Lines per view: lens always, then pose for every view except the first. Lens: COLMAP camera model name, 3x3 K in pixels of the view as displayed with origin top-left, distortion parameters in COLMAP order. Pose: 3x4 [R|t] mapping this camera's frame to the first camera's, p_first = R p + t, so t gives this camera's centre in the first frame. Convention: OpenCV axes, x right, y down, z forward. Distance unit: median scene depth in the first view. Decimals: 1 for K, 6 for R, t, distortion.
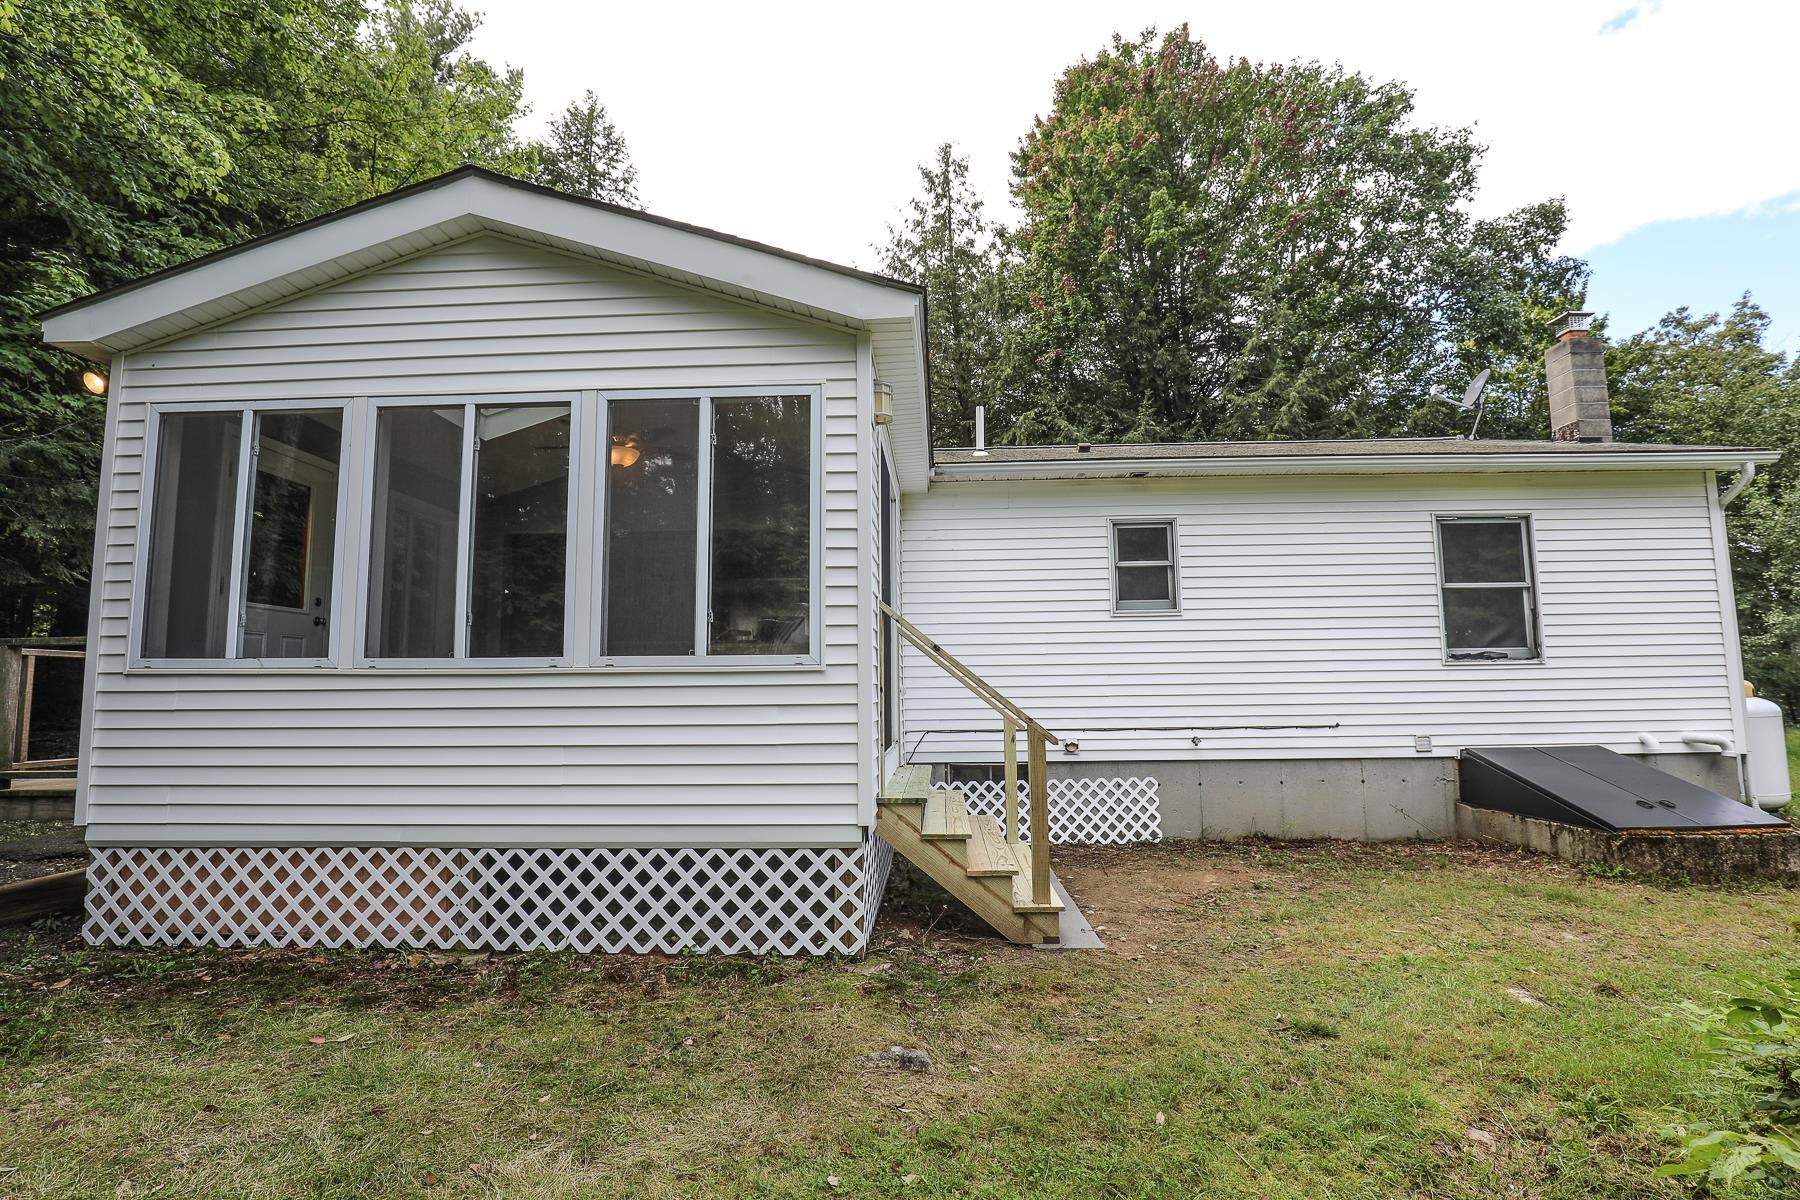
lens RADIAL K [[754.7, 0, 1047.3], [0, 754.7, 627.7], [0, 0, 1]] dist [-0.001693, 0.000034]
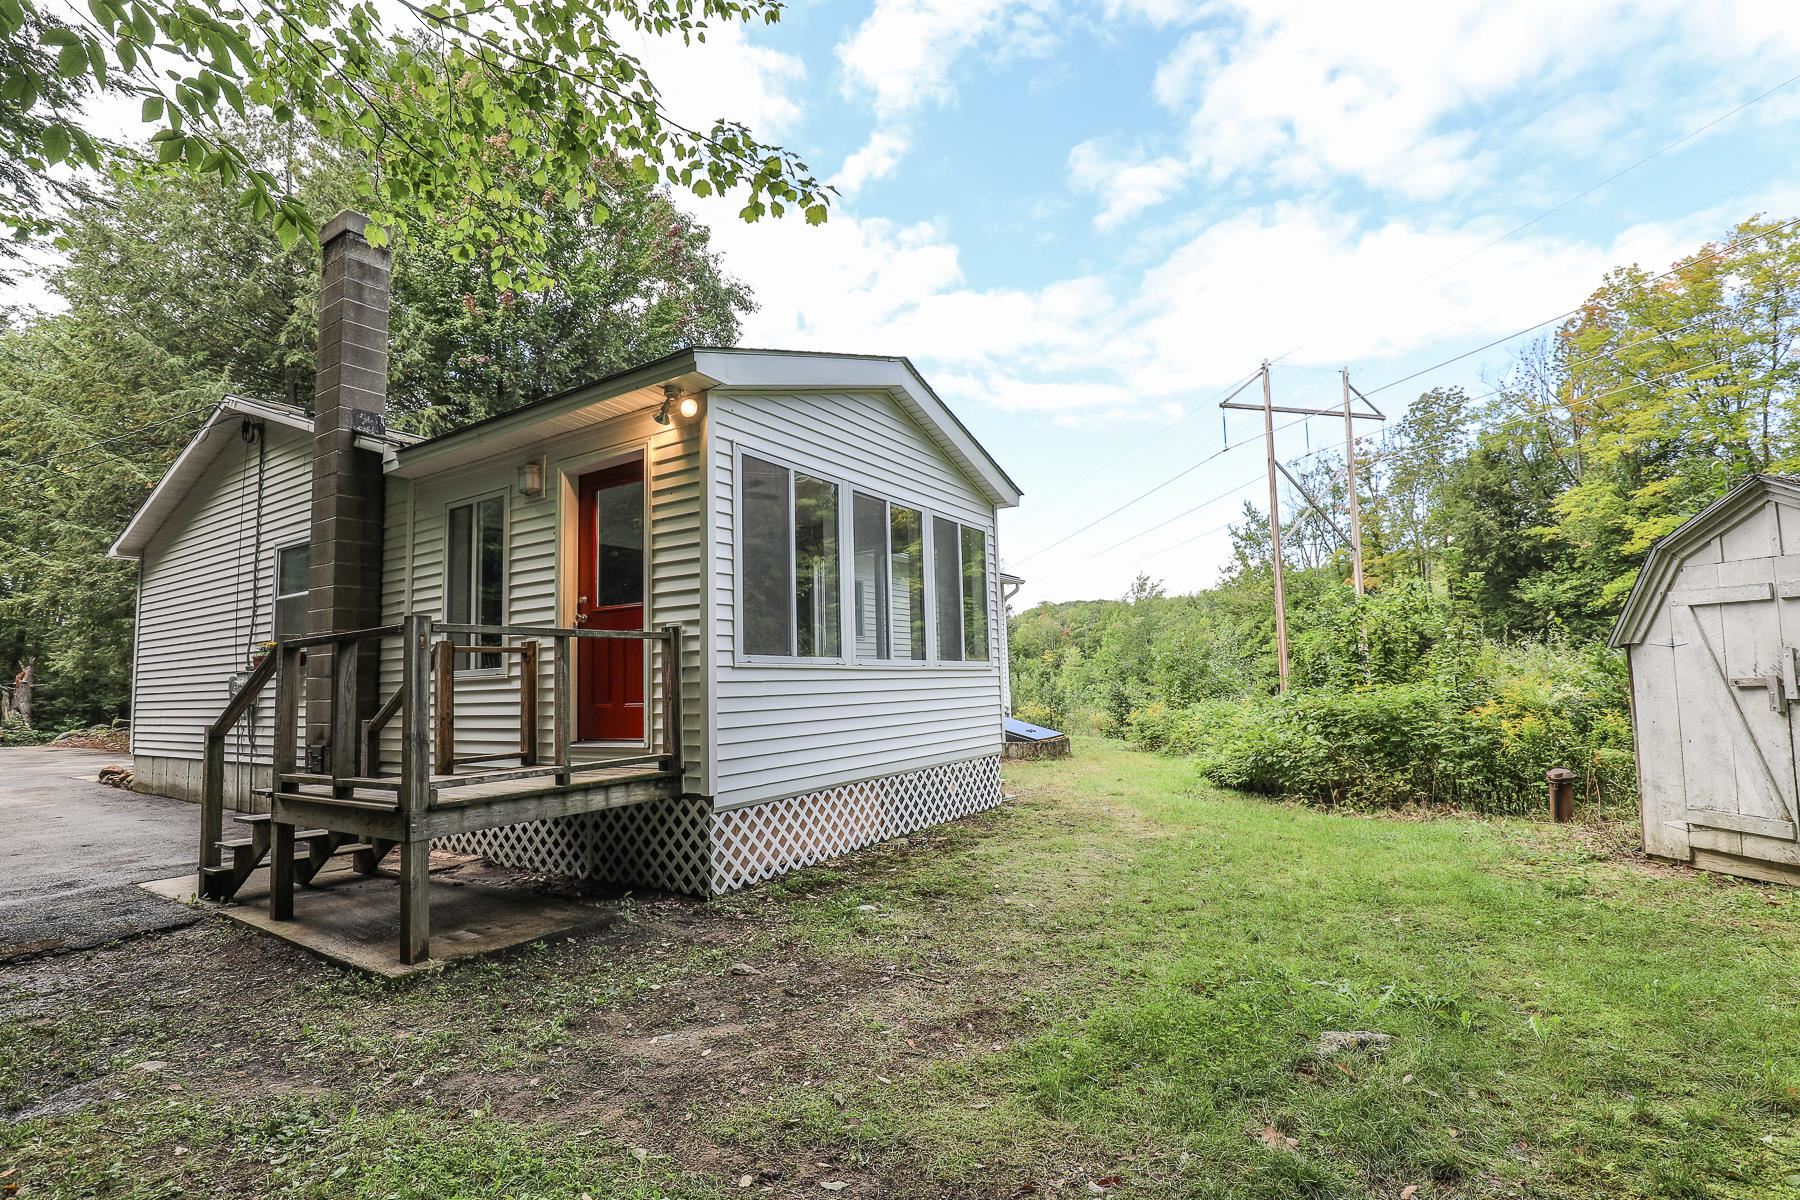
lens RADIAL K [[832.4, 0, 901.3], [0, 832.4, 606.8], [0, 0, 1]] dist [-0.026007, 0.001396]
pose [[0.479467, 0.073503, 0.874476, -2.274796], [-0.052040, 0.997114, -0.055278, 0.024032], [-0.876016, -0.019004, 0.481908, 0.119037]]
